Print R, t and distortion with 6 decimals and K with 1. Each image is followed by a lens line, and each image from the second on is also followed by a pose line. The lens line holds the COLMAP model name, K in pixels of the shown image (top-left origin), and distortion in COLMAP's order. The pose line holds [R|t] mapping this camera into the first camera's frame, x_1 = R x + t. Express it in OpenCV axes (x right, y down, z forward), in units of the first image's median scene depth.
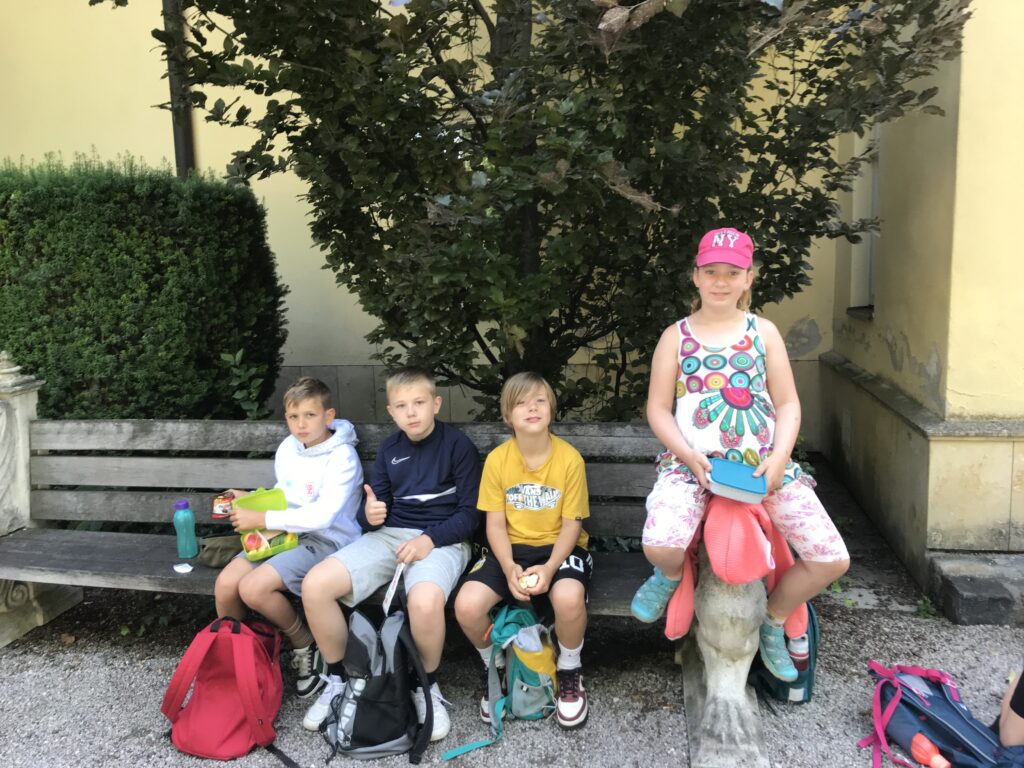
lens RADIAL K [[843.1, 0, 511.9], [0, 843.1, 384.2], [0, 0, 1]] dist [-0.003300, -0.001062]
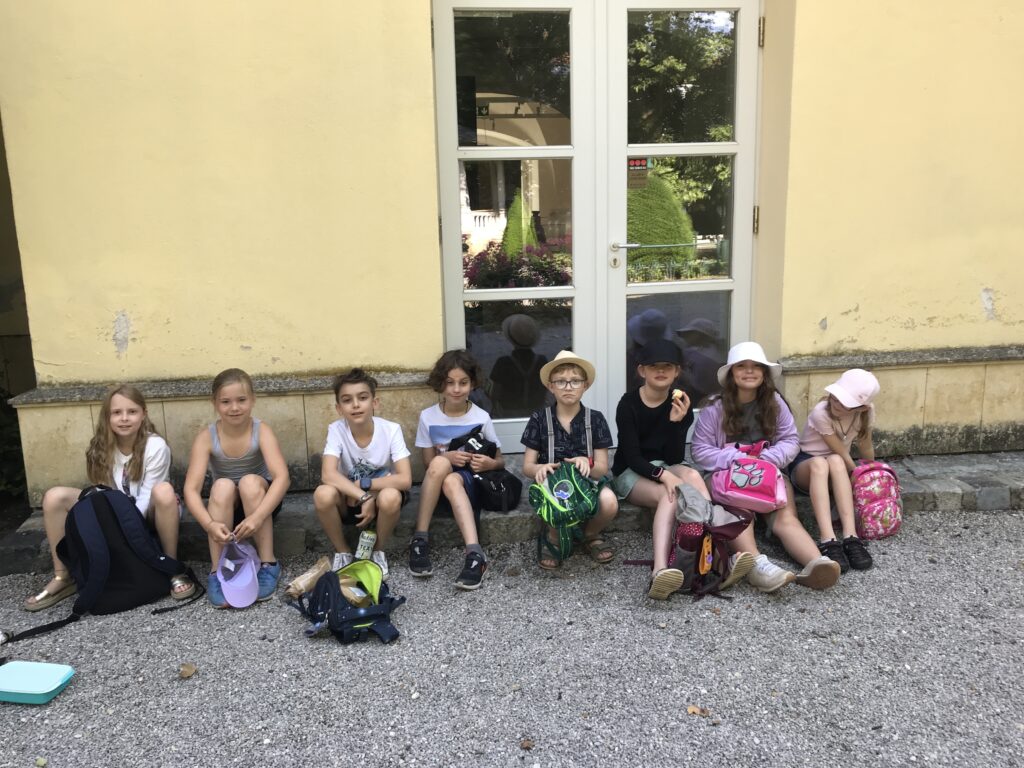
lens RADIAL K [[843.1, 0, 512.1], [0, 843.1, 384.0], [0, 0, 1]] dist [-0.003300, -0.001062]
pose [[0.940355, -0.056749, 0.335428, 0.733458], [0.041268, 0.997736, 0.053109, 0.004705], [-0.337682, -0.036099, 0.940568, -0.223746]]
